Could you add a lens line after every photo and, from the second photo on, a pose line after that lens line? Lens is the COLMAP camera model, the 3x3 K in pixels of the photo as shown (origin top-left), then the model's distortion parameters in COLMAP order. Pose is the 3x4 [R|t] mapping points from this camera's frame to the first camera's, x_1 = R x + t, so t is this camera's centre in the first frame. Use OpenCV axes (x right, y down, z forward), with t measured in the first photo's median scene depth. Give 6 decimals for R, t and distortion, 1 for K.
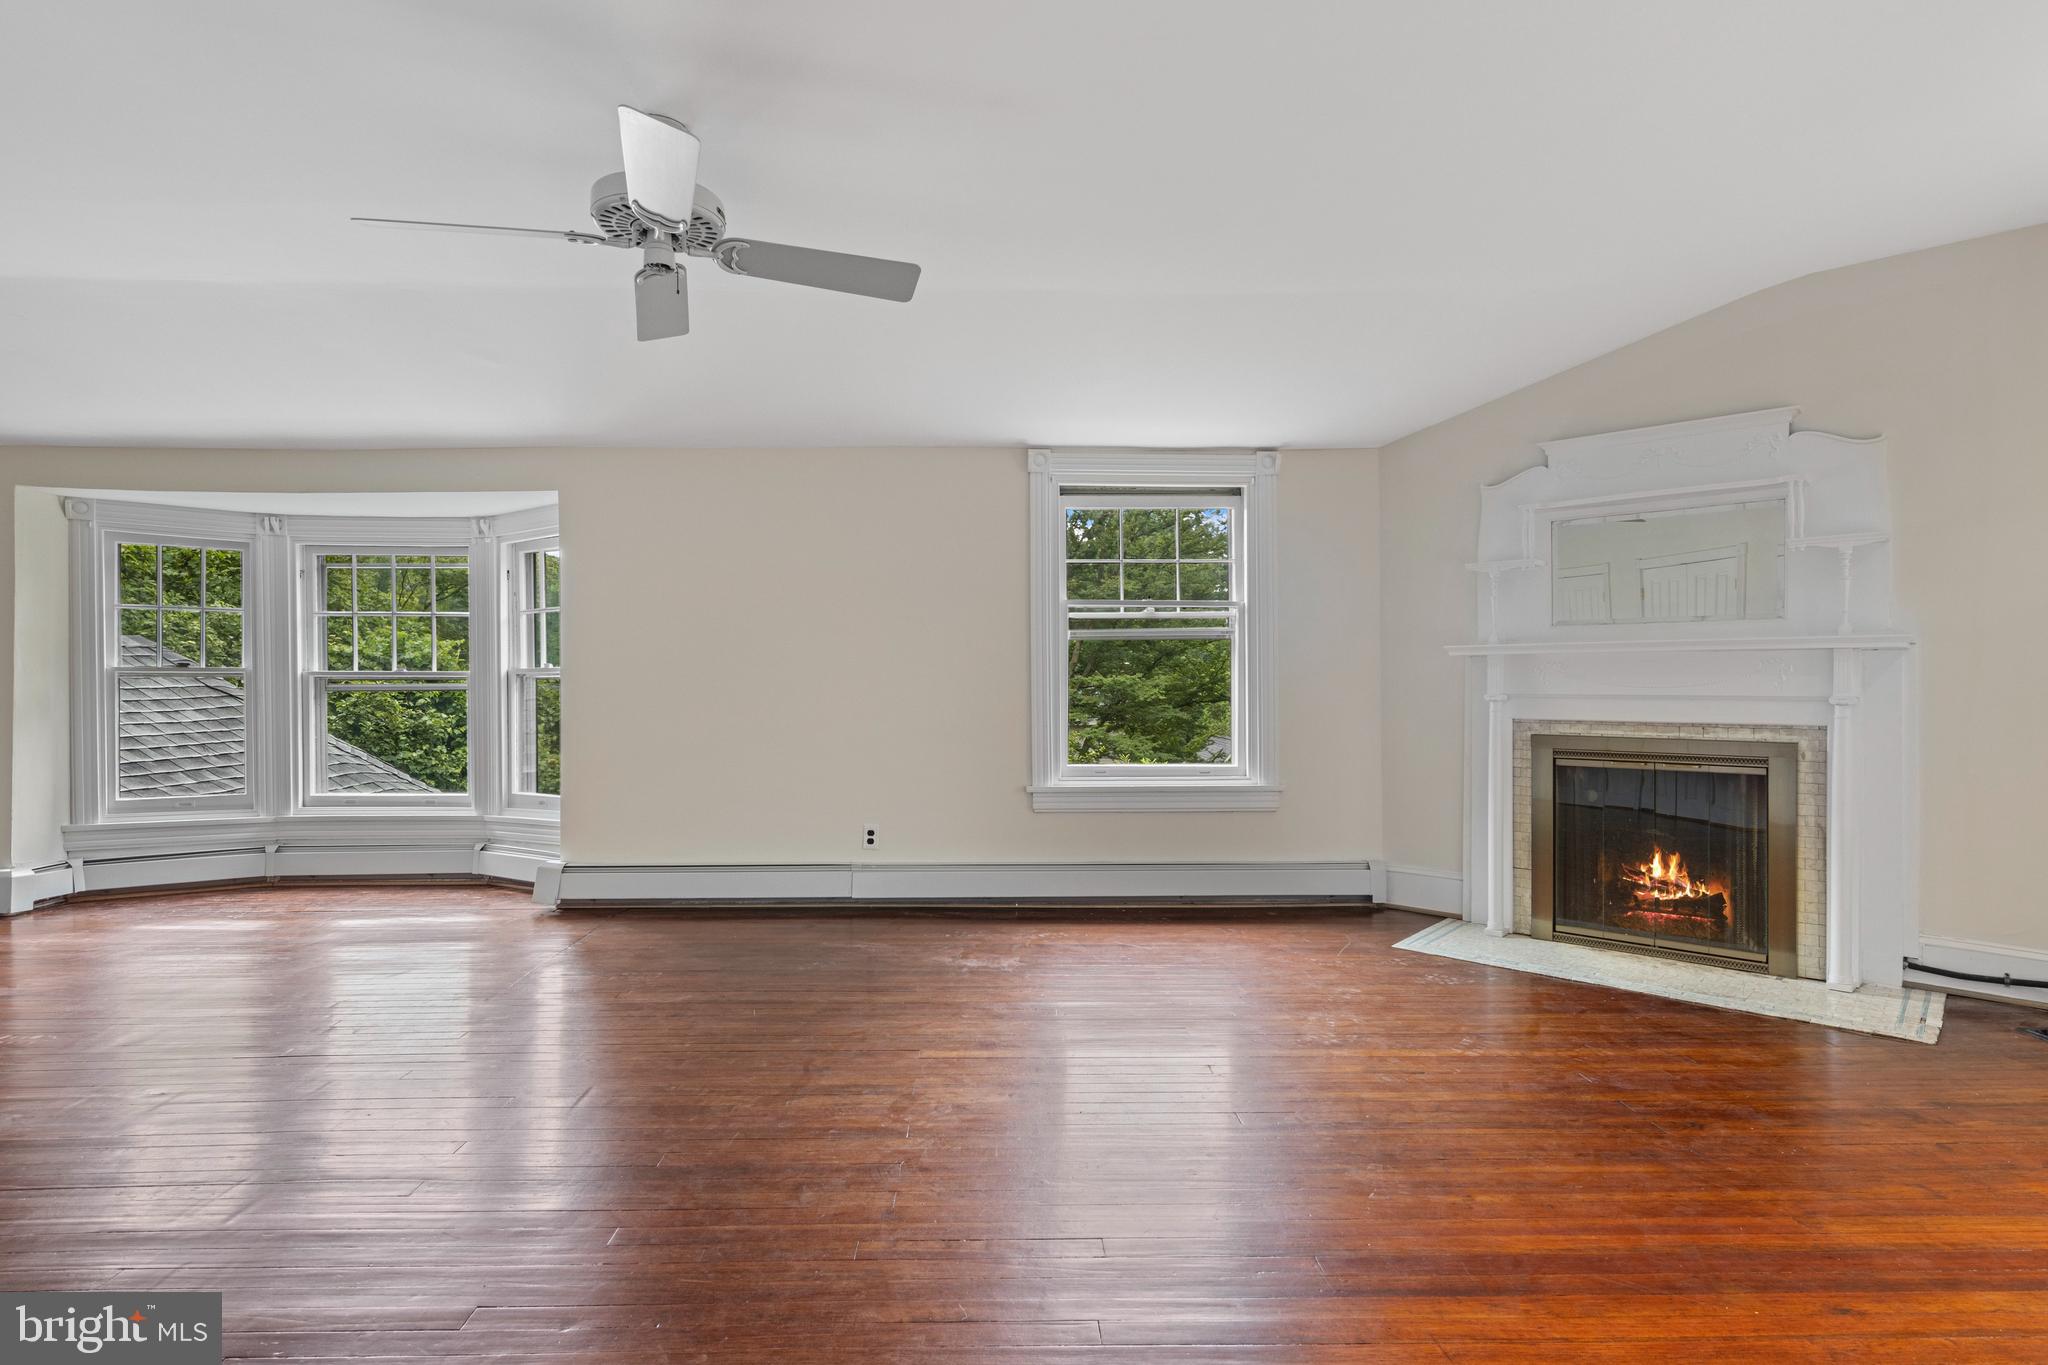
lens RADIAL K [[1066.5, 0, 1030.3], [0, 1066.5, 691.2], [0, 0, 1]] dist [0.012582, -0.000936]
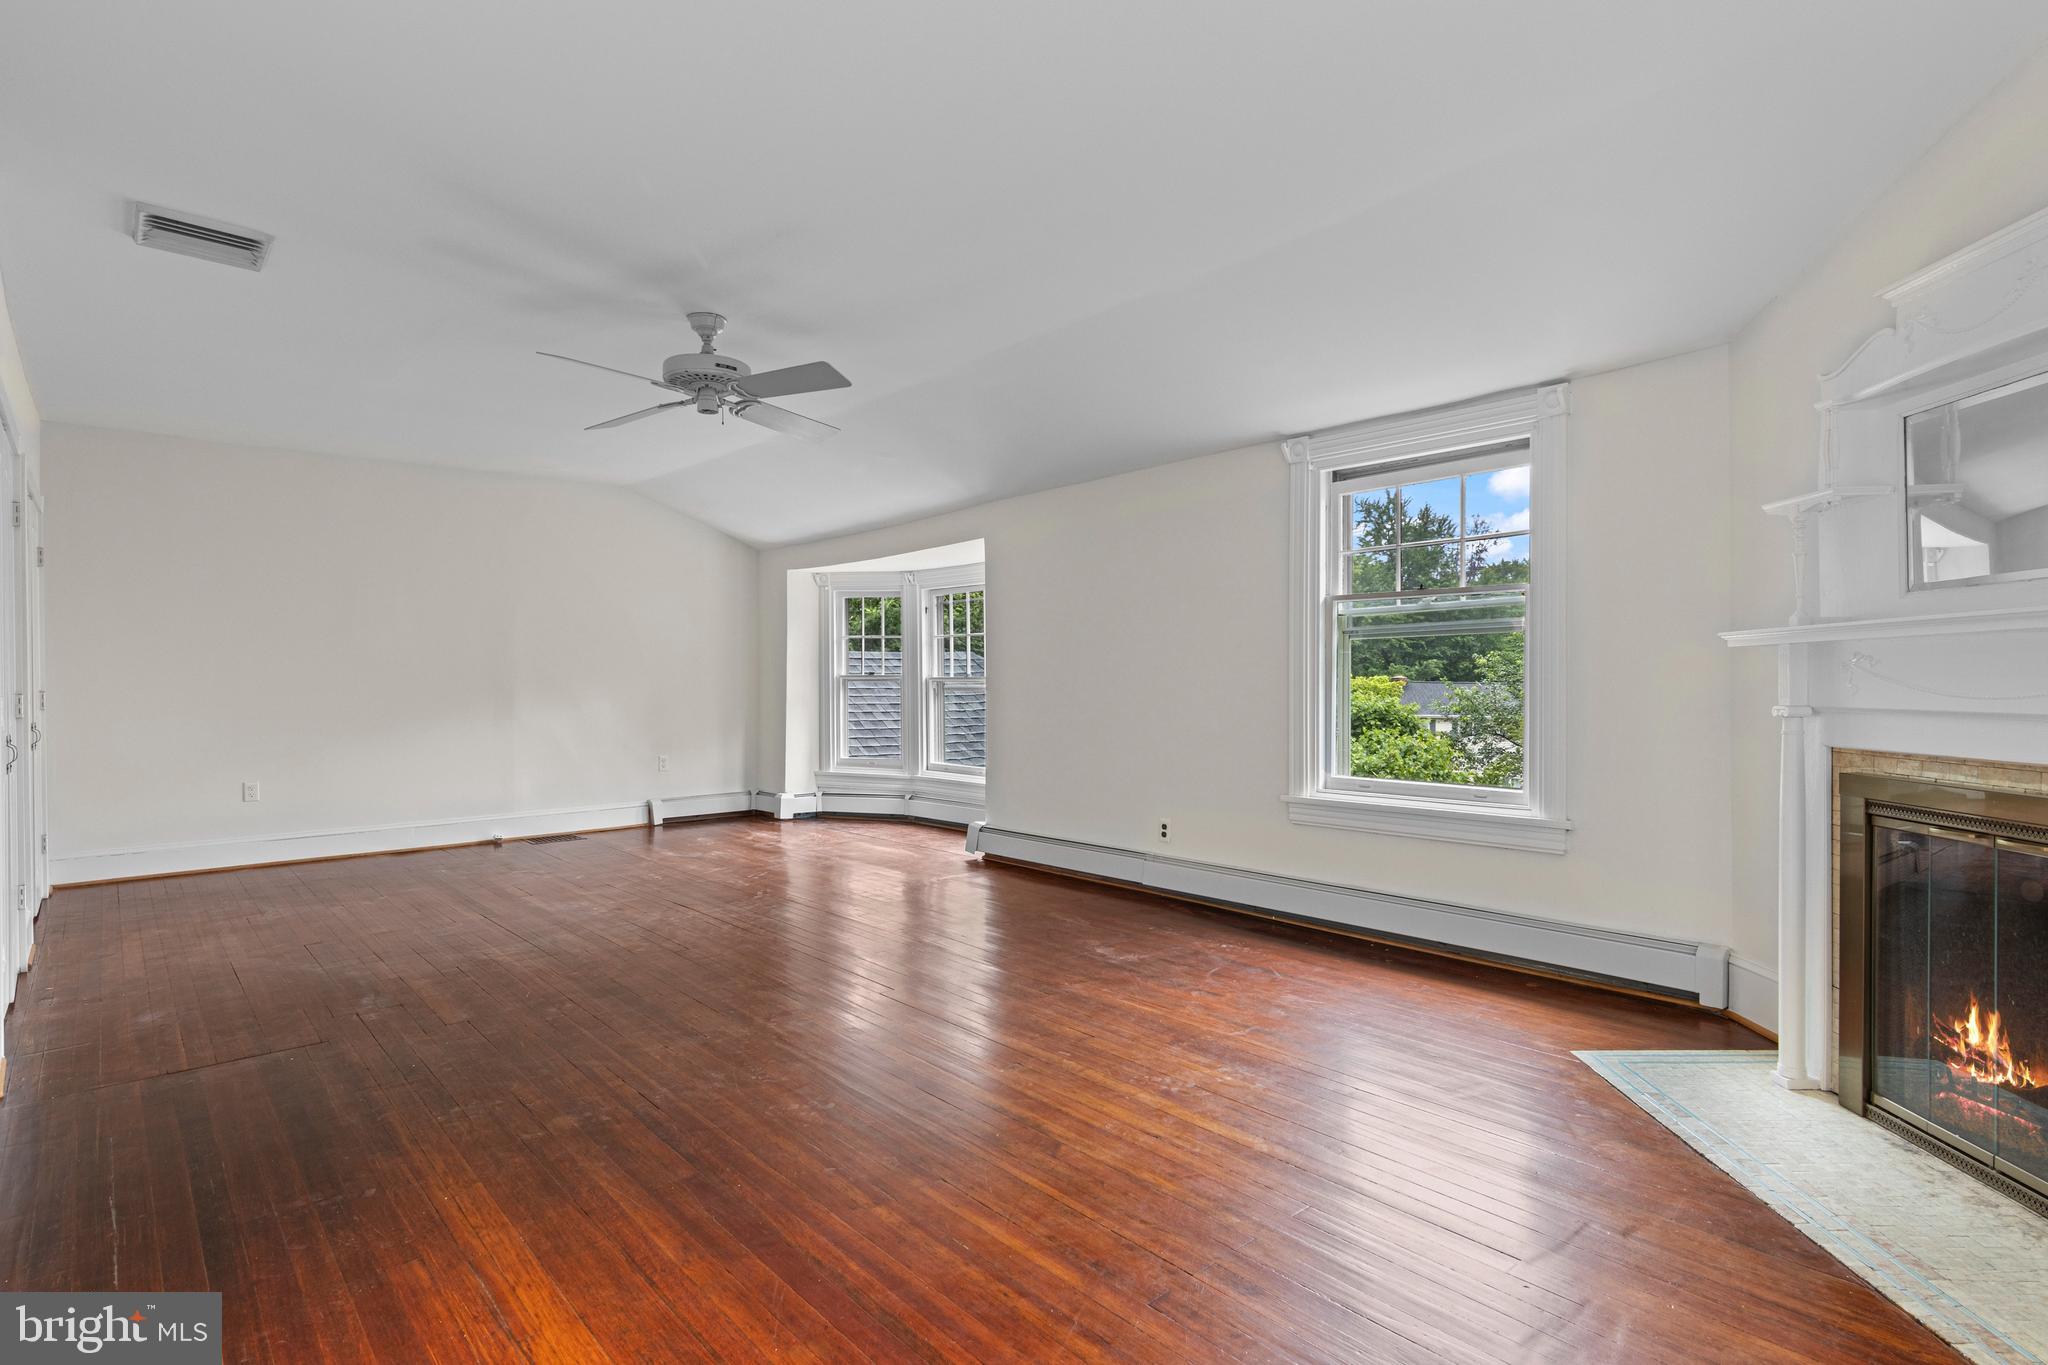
lens RADIAL K [[1066.5, 0, 1023.3], [0, 1066.5, 692.1], [0, 0, 1]] dist [0.012582, -0.000936]
pose [[0.625820, 0.006936, -0.779937, 0.624940], [-0.004579, 0.999976, 0.005219, -0.006933], [0.779954, 0.000305, 0.625836, 0.235638]]
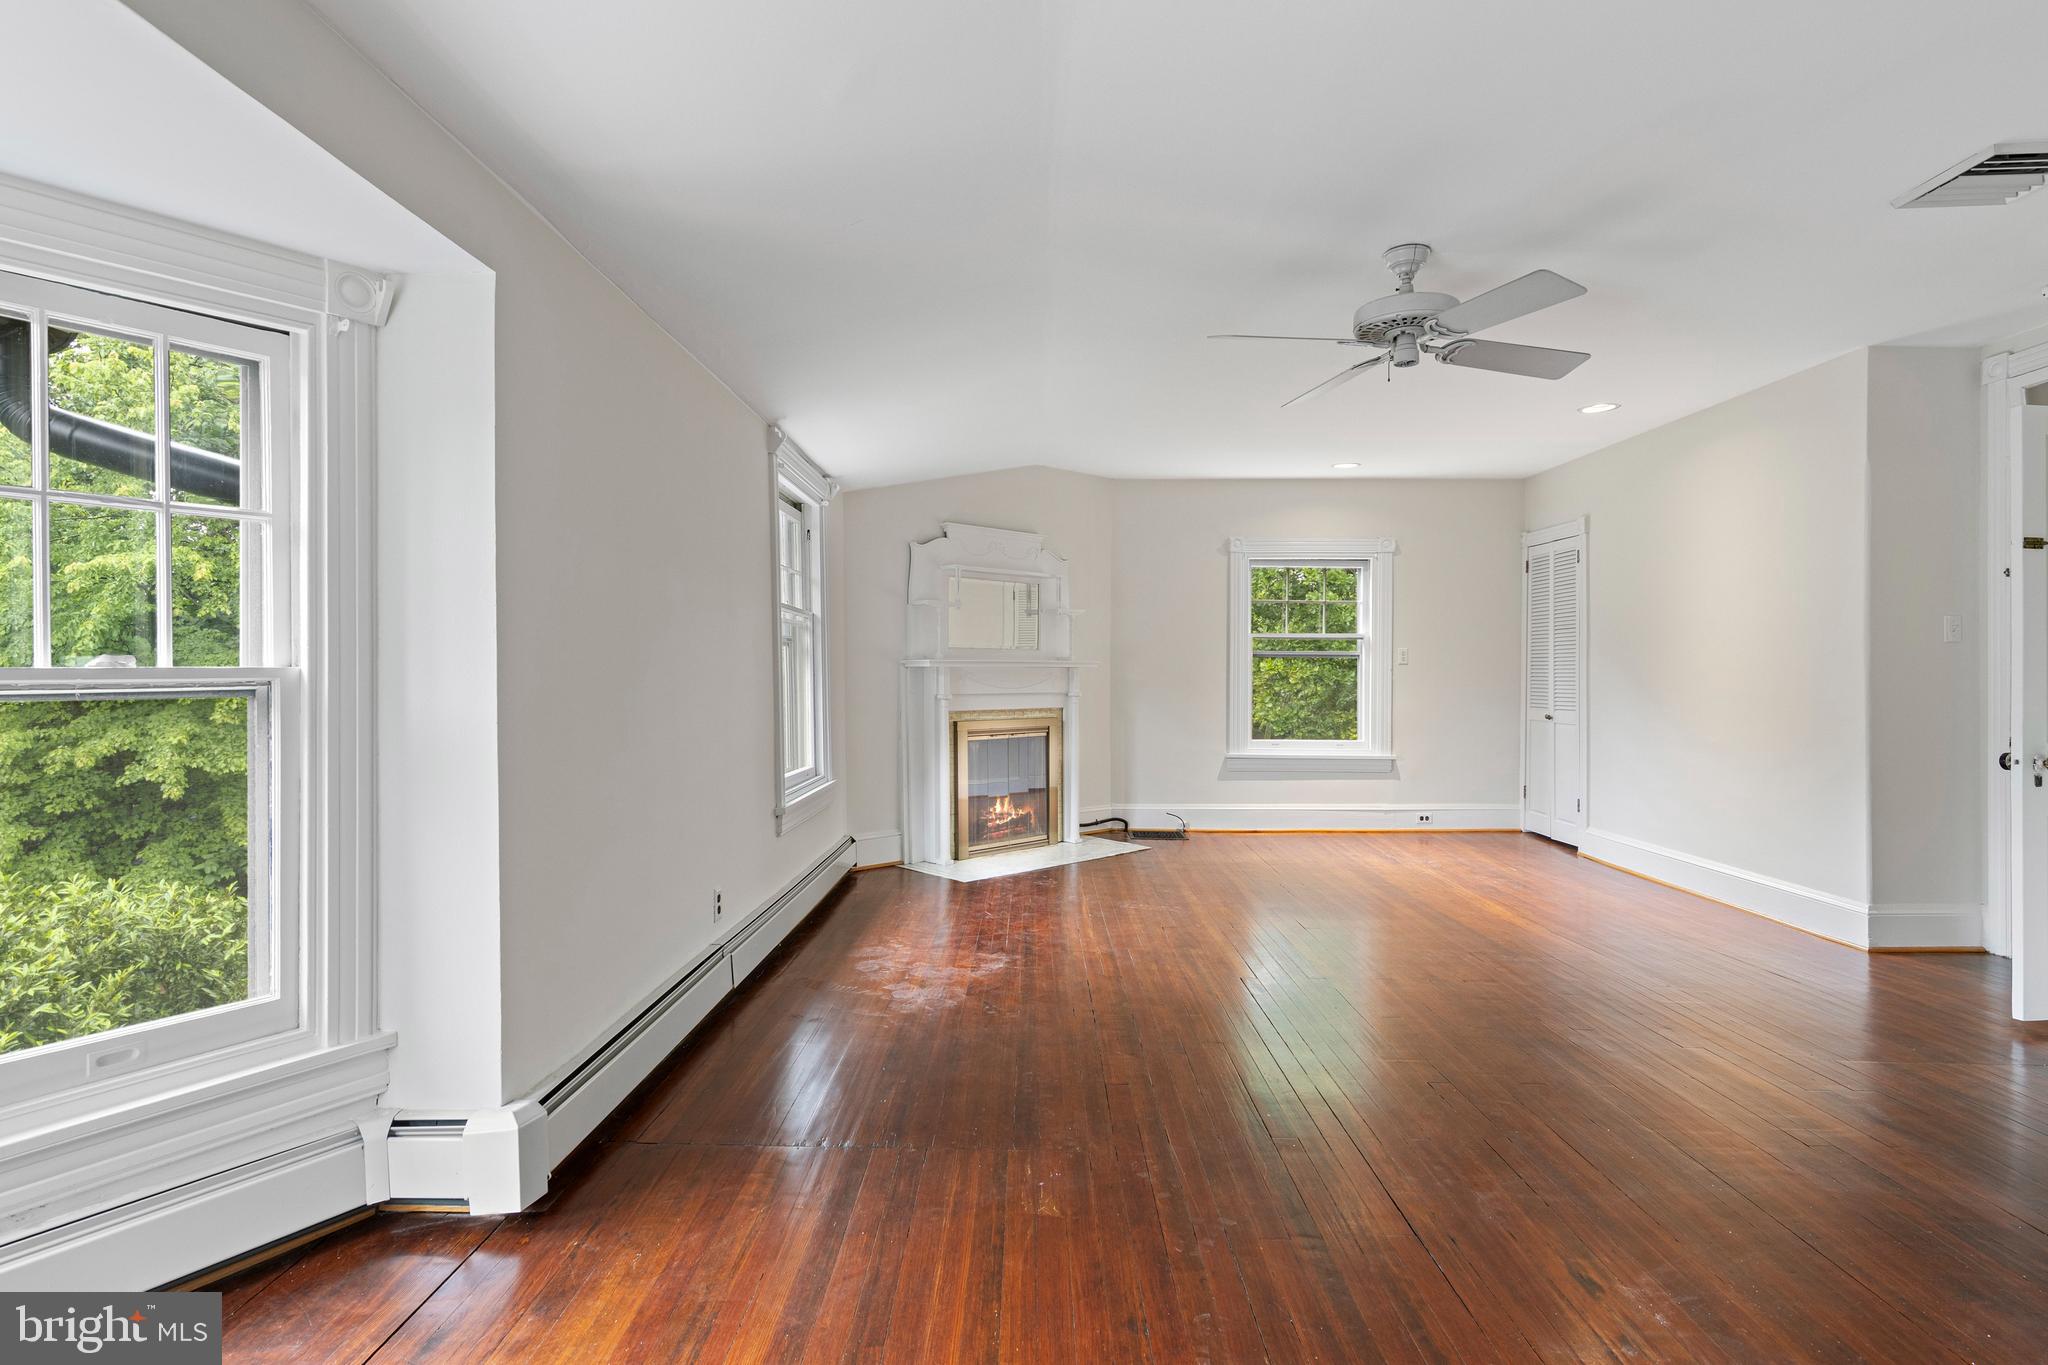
lens RADIAL K [[1066.5, 0, 1030.4], [0, 1066.5, 680.4], [0, 0, 1]] dist [0.012582, -0.000936]
pose [[0.049329, 0.005968, 0.998765, -0.911644], [0.019677, 0.999782, -0.006946, -0.005366], [-0.998589, 0.019995, 0.049200, 0.788431]]
